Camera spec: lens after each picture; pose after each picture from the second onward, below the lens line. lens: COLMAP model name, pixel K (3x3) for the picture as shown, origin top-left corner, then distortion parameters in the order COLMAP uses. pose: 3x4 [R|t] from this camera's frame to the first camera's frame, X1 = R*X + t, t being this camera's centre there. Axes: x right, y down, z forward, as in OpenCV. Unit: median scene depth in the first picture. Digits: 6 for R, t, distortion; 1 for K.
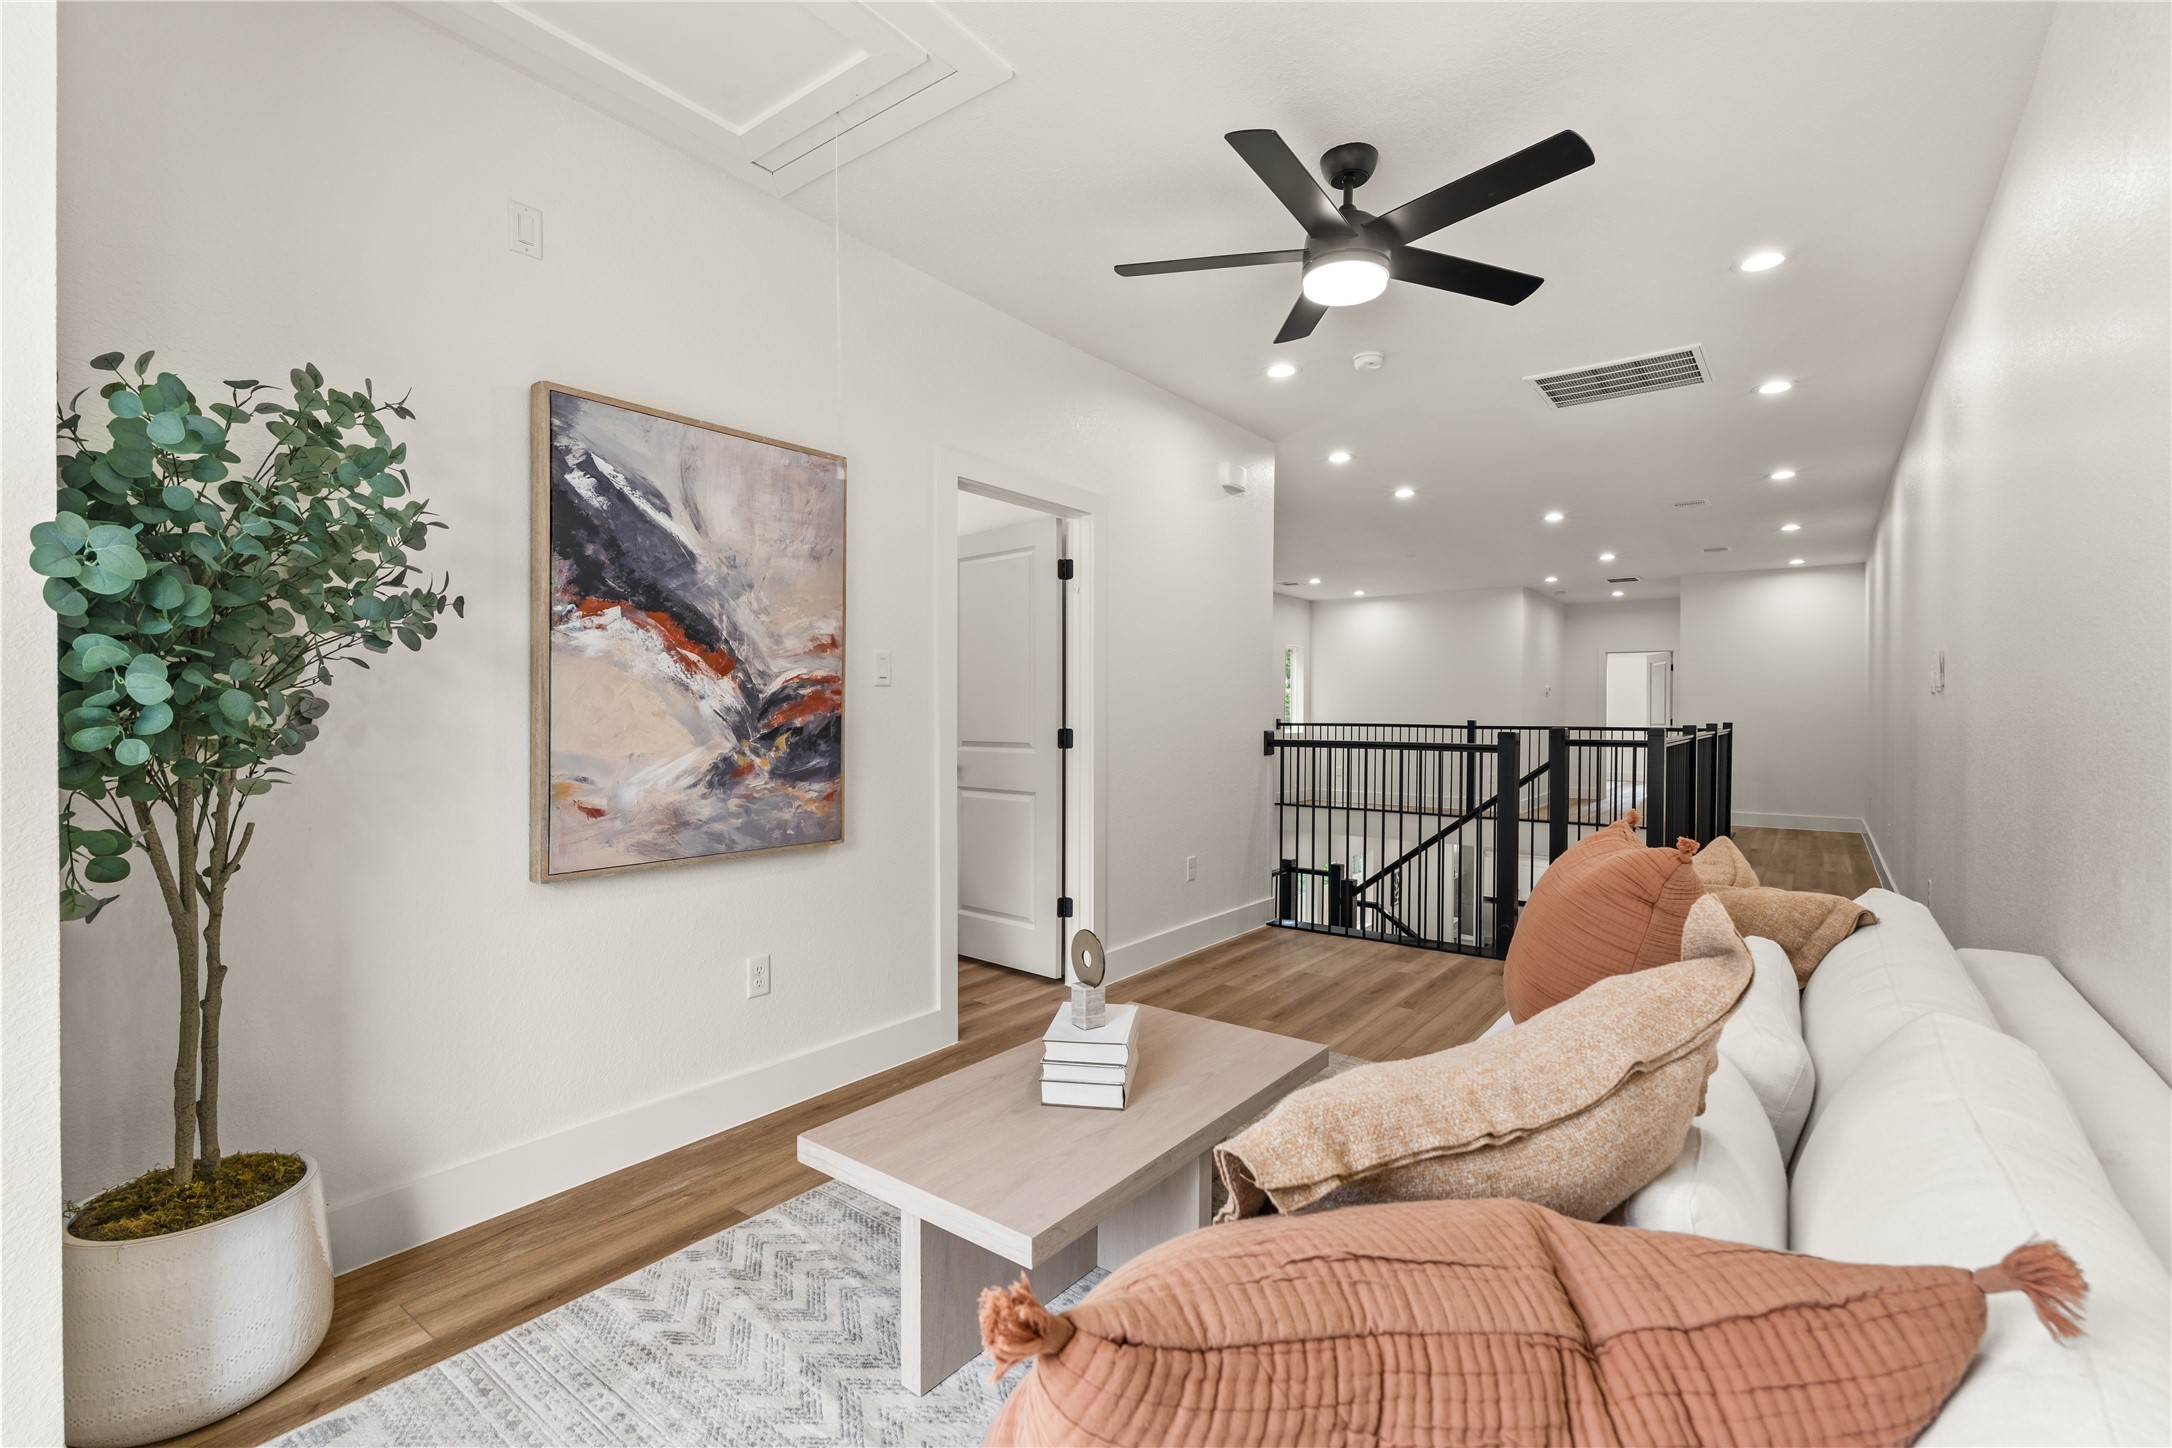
lens RADIAL K [[976.2, 0, 1086.0], [0, 976.2, 724.0], [0, 0, 1]] dist [-0.001979, 0.000309]
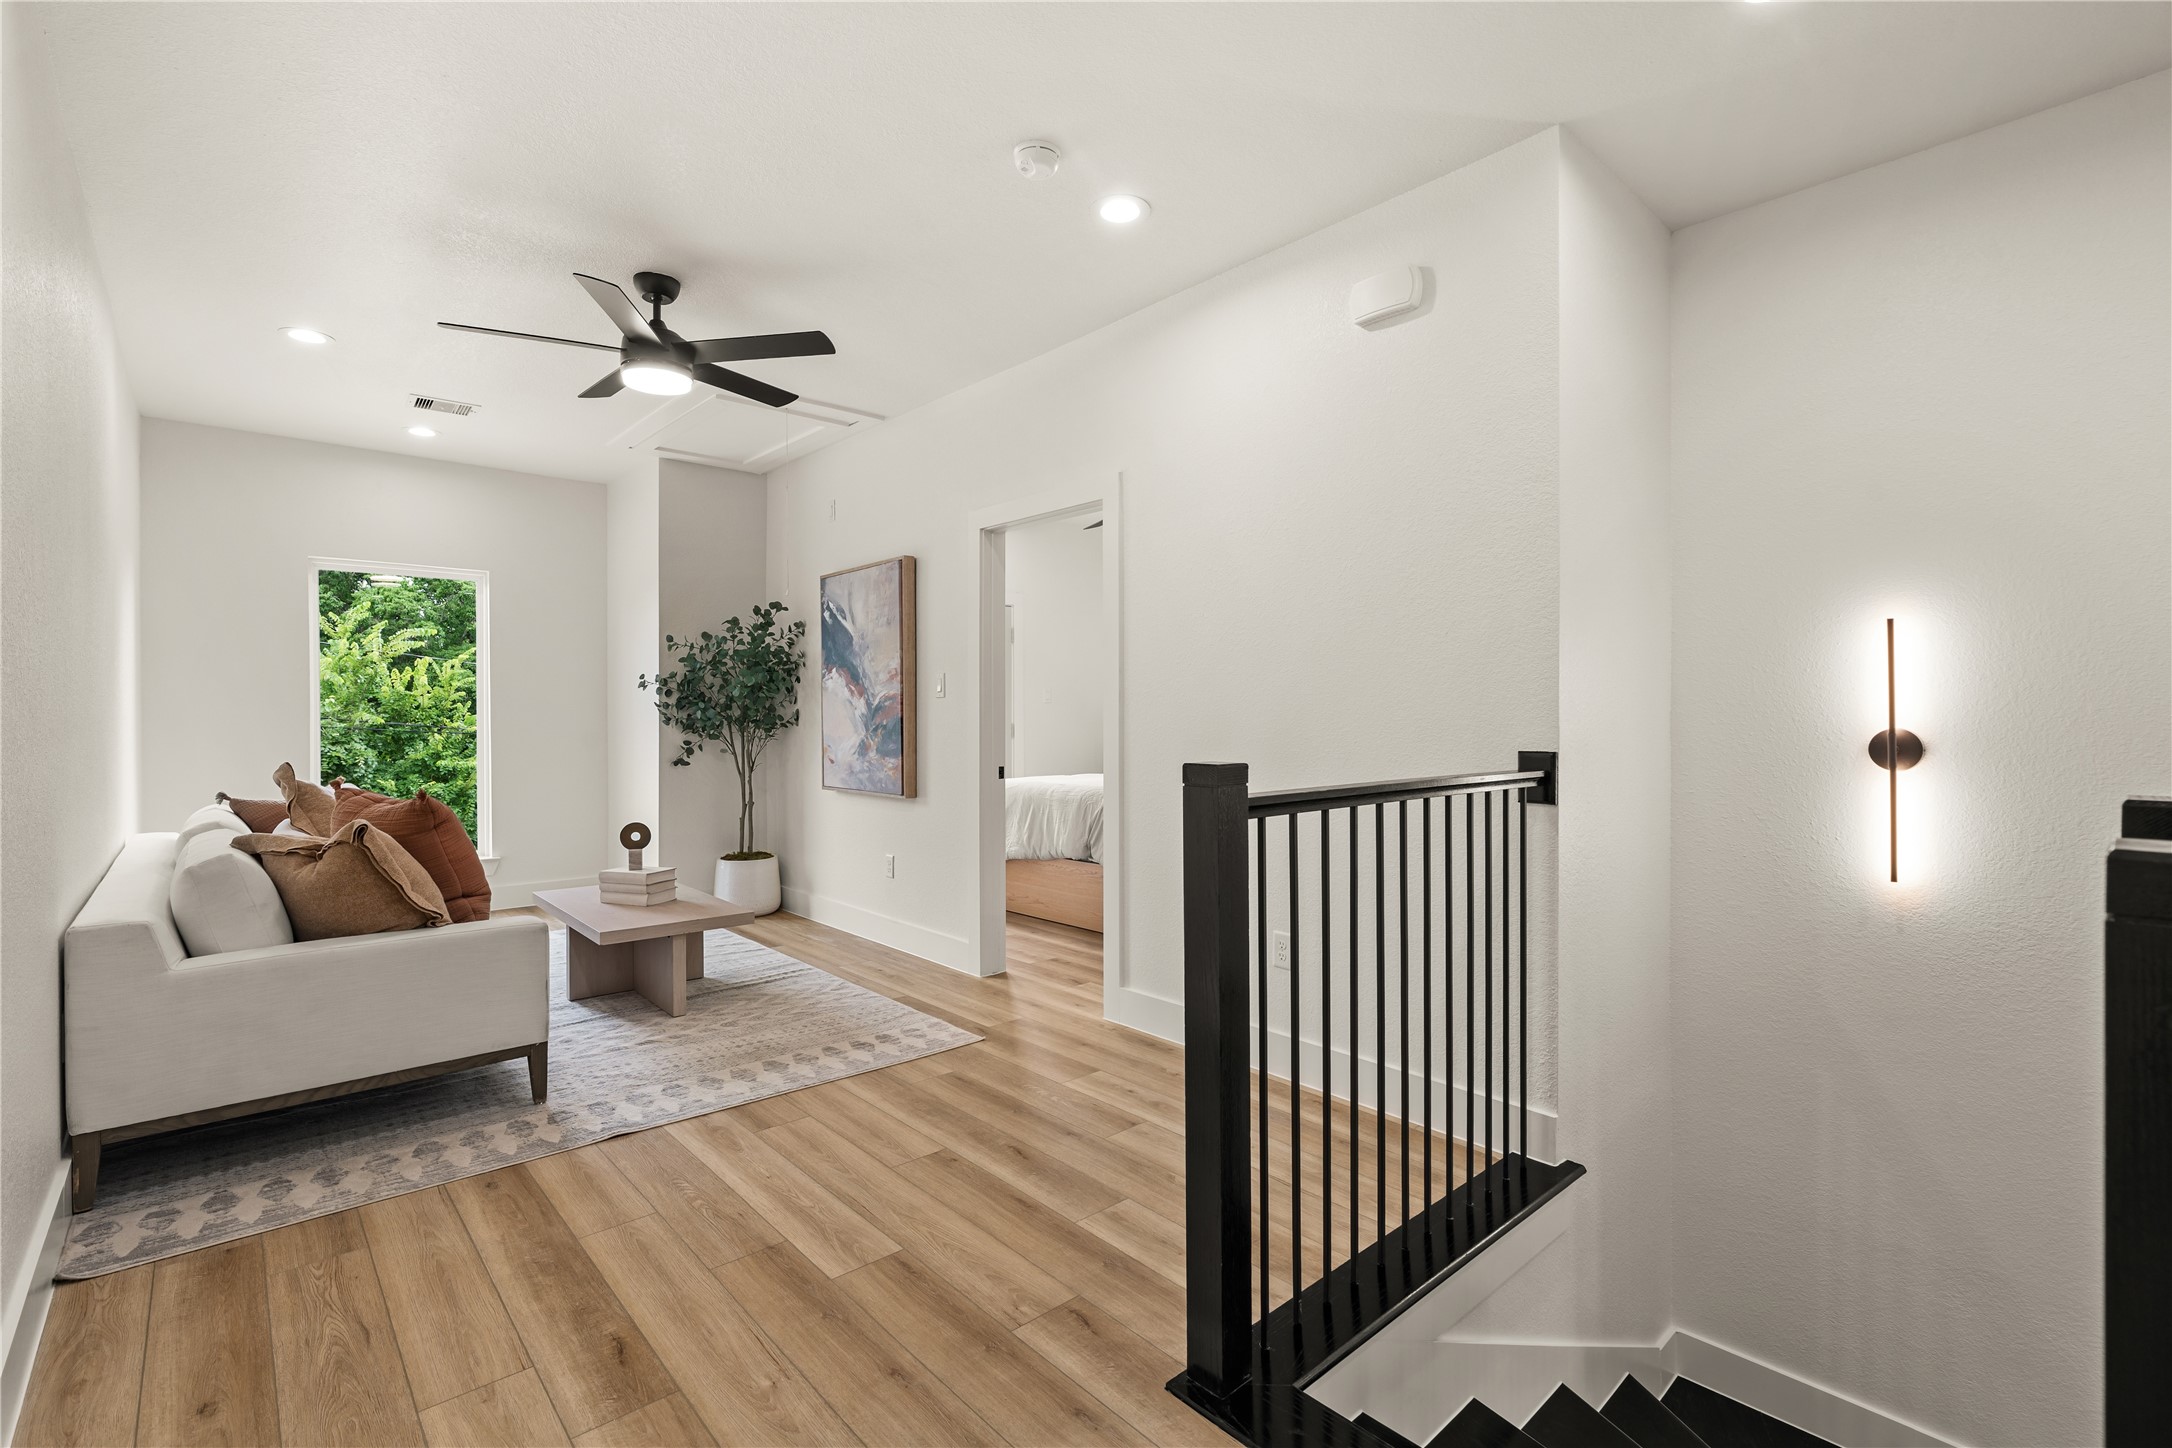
lens RADIAL K [[976.2, 0, 1086.0], [0, 976.2, 724.0], [0, 0, 1]] dist [-0.001979, 0.000309]
pose [[-0.194663, 0.001152, -0.980870, 1.359875], [-0.013249, 0.999905, 0.003804, -0.009415], [0.980781, 0.013736, -0.194629, 1.737657]]
